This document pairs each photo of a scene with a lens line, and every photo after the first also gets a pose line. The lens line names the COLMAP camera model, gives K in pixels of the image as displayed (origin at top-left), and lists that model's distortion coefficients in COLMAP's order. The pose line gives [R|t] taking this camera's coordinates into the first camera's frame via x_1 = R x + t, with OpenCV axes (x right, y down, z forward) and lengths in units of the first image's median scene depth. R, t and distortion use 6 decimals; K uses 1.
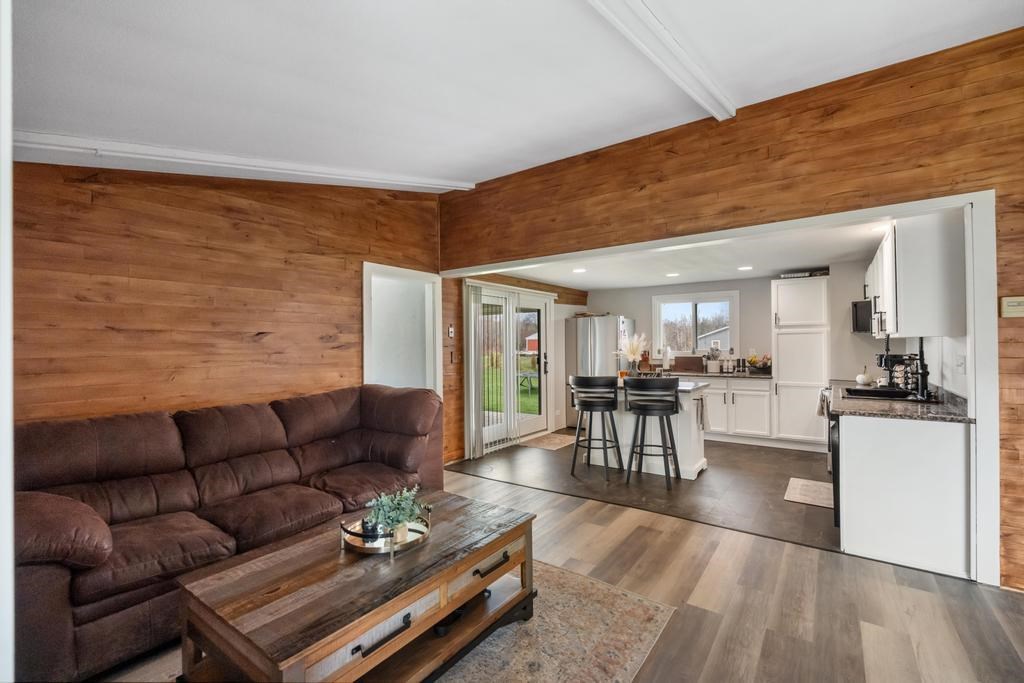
lens RADIAL K [[450.7, 0, 507.9], [0, 450.7, 342.7], [0, 0, 1]] dist [-0.001693, 0.000407]
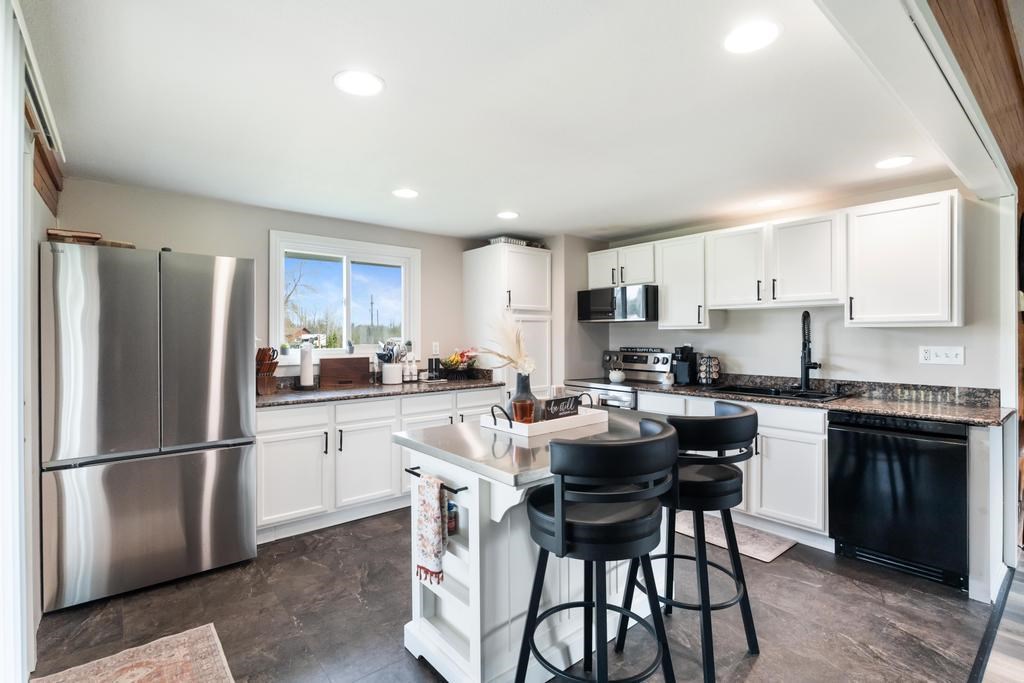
lens RADIAL K [[486.1, 0, 508.1], [0, 486.1, 336.2], [0, 0, 1]] dist [-0.003168, 0.000114]
pose [[0.238059, 0.009748, 0.971202, -0.116263], [-0.006224, 0.999944, -0.008511, 0.009561], [-0.971231, -0.004019, 0.238107, 0.714626]]
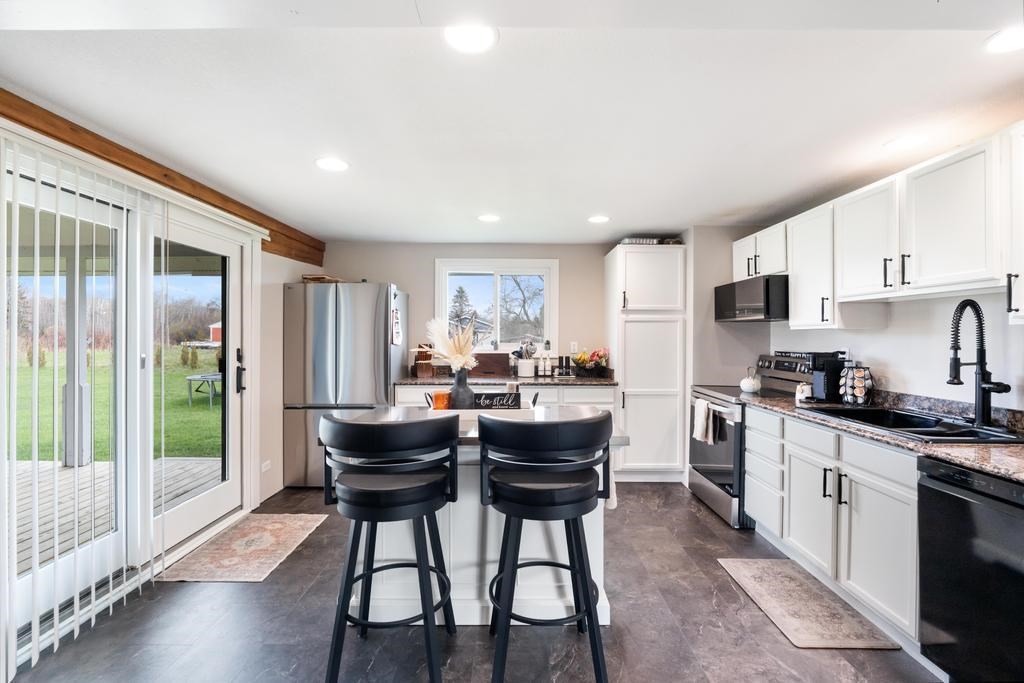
lens RADIAL K [[450.7, 0, 514.3], [0, 450.7, 339.3], [0, 0, 1]] dist [-0.001693, 0.000407]
pose [[0.806321, 0.011062, 0.591374, 0.037225], [-0.017066, 0.999844, 0.004565, 0.006994], [-0.591232, -0.013773, 0.806384, 0.464199]]
